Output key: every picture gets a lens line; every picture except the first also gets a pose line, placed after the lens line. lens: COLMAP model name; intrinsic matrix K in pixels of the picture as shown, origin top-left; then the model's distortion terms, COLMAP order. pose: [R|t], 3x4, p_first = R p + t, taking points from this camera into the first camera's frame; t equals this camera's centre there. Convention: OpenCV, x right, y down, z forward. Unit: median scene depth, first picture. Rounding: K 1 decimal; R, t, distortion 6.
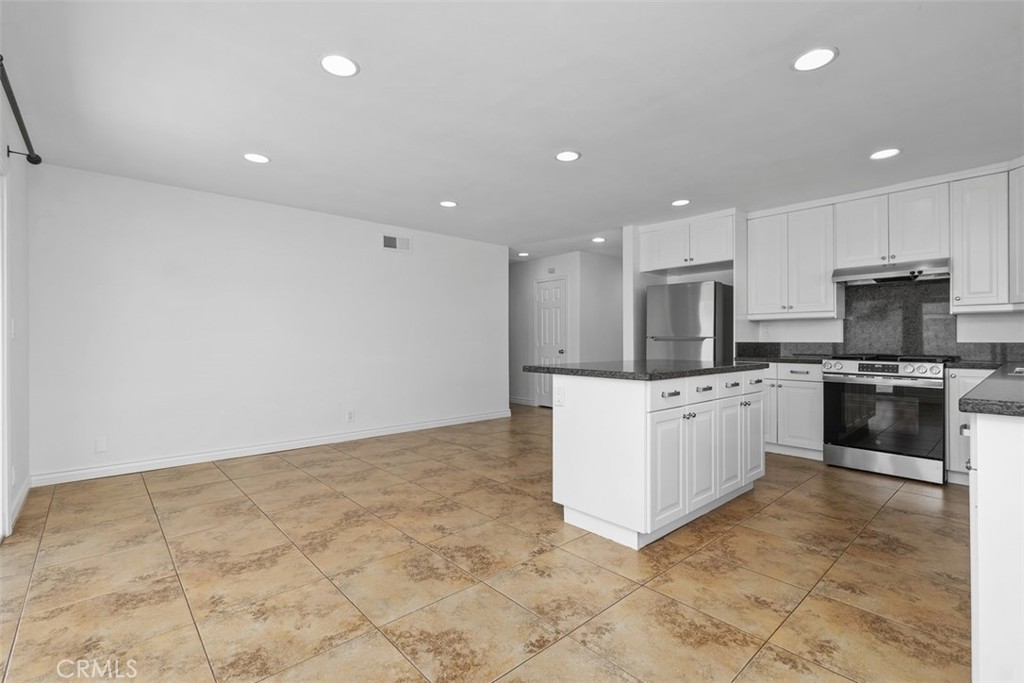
lens RADIAL K [[462.4, 0, 508.0], [0, 462.4, 338.0], [0, 0, 1]] dist [0.005132, -0.001466]
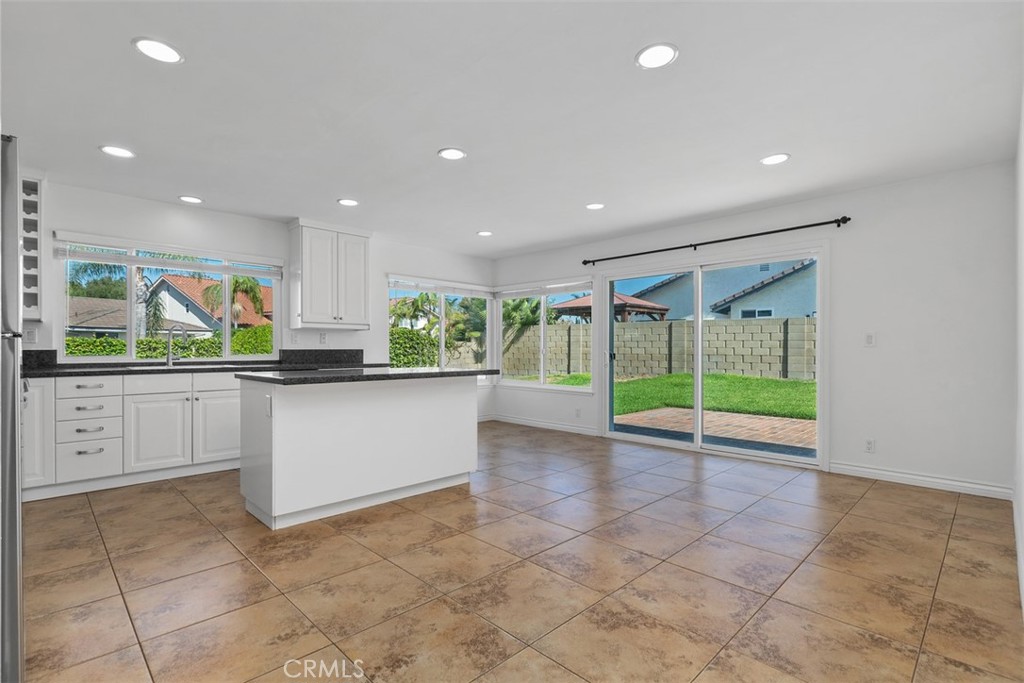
lens RADIAL K [[482.6, 0, 514.7], [0, 482.6, 348.7], [0, 0, 1]] dist [-0.004358, -0.000430]
pose [[-0.998366, 0.000490, -0.057142, 0.052722], [0.000698, 0.999993, -0.003621, 0.008837], [0.057140, -0.003654, -0.998359, 1.810587]]
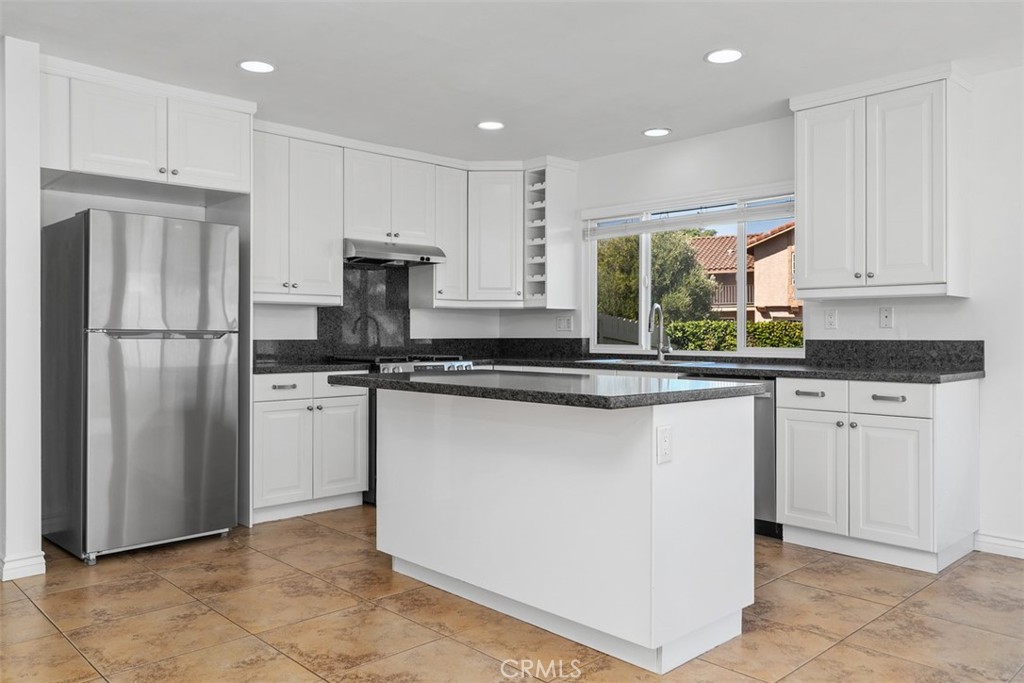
lens RADIAL K [[771.9, 0, 510.3], [0, 771.9, 326.5], [0, 0, 1]] dist [0.000884, 0.000608]
pose [[-0.034495, 0.010081, 0.999354, -0.581843], [-0.005042, 0.999935, -0.010261, 0.000093], [-0.999392, -0.005393, -0.034441, 0.904391]]
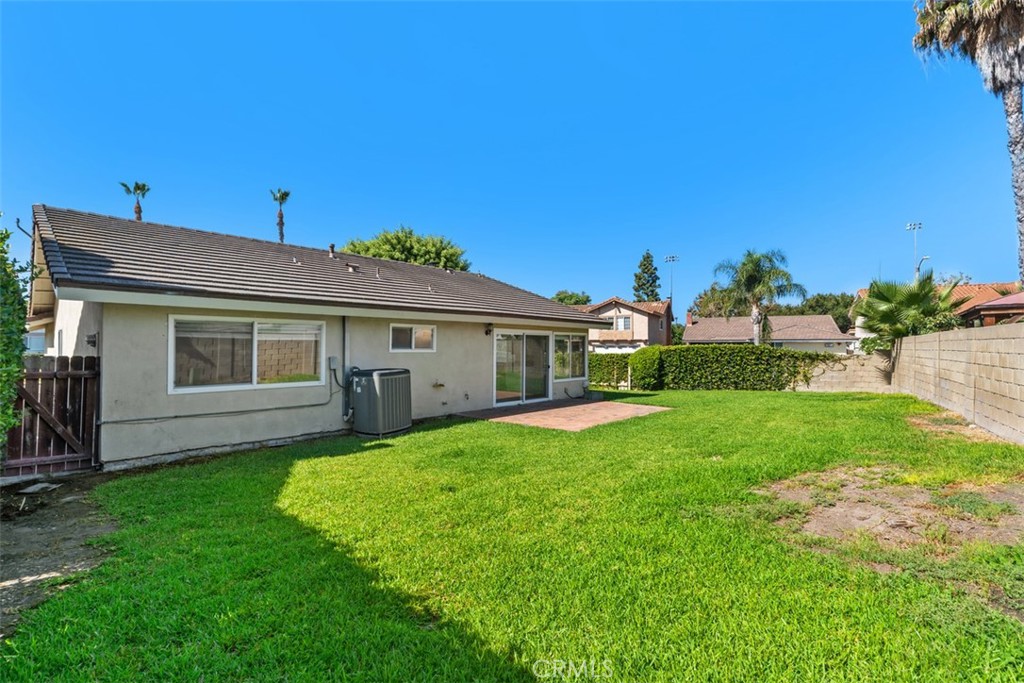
lens RADIAL K [[462.4, 0, 513.4], [0, 462.4, 336.0], [0, 0, 1]] dist [0.005132, -0.001466]
pose [[-0.088502, 0.029595, 0.995636, -3.572280], [-0.006849, 0.999517, -0.030319, -0.084687], [-0.996052, -0.009503, -0.088257, 0.945714]]
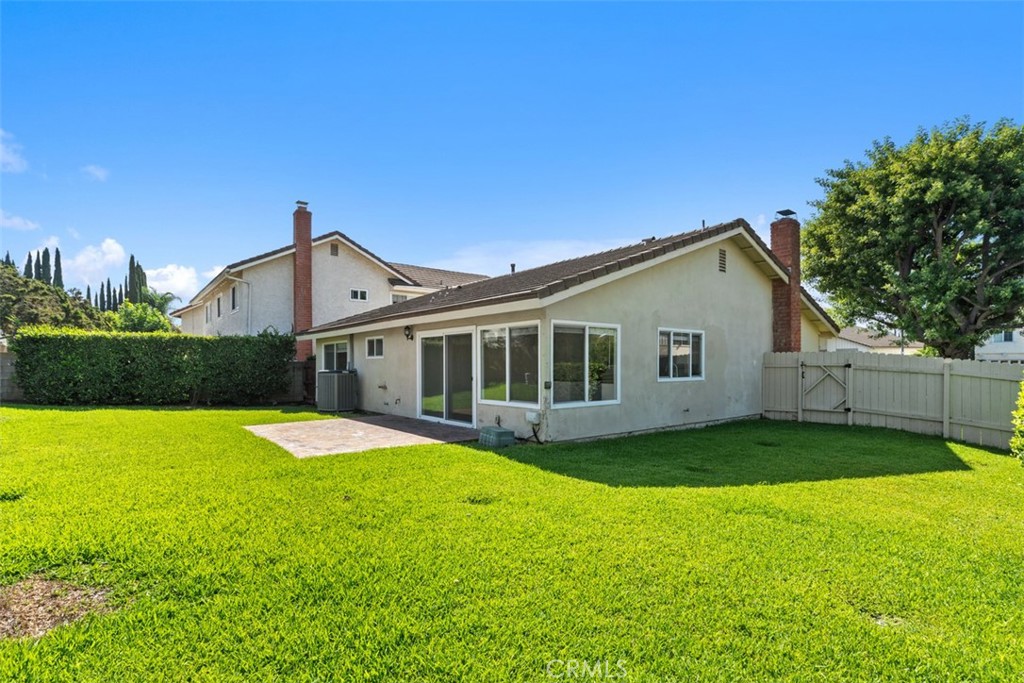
lens RADIAL K [[482.6, 0, 510.9], [0, 482.6, 367.9], [0, 0, 1]] dist [-0.004358, -0.000430]
pose [[0.998913, 0.005958, -0.046221, -0.013450], [-0.005211, 0.999854, 0.016264, -0.060018], [0.046312, -0.016005, 0.998799, -1.915248]]
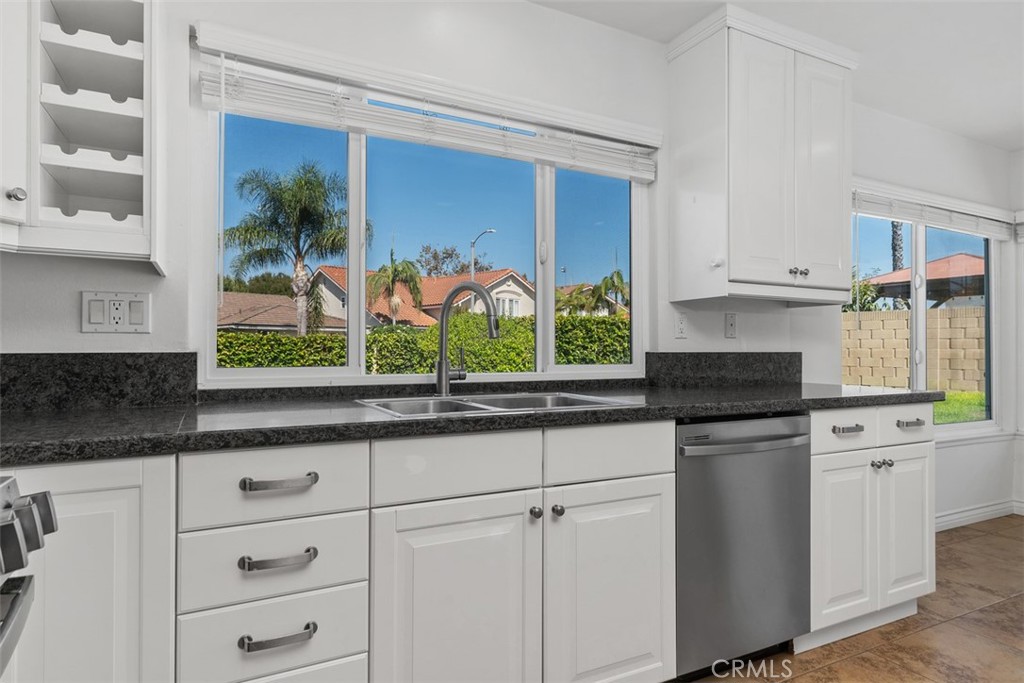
lens RADIAL K [[581.8, 0, 510.5], [0, 581.8, 340.5], [0, 0, 1]] dist [0.017022, -0.000318]
pose [[-0.969396, 0.001945, 0.245496, 0.642132], [-0.002571, 0.999833, -0.018074, 0.004993], [-0.245490, -0.018152, -0.969229, 1.087158]]
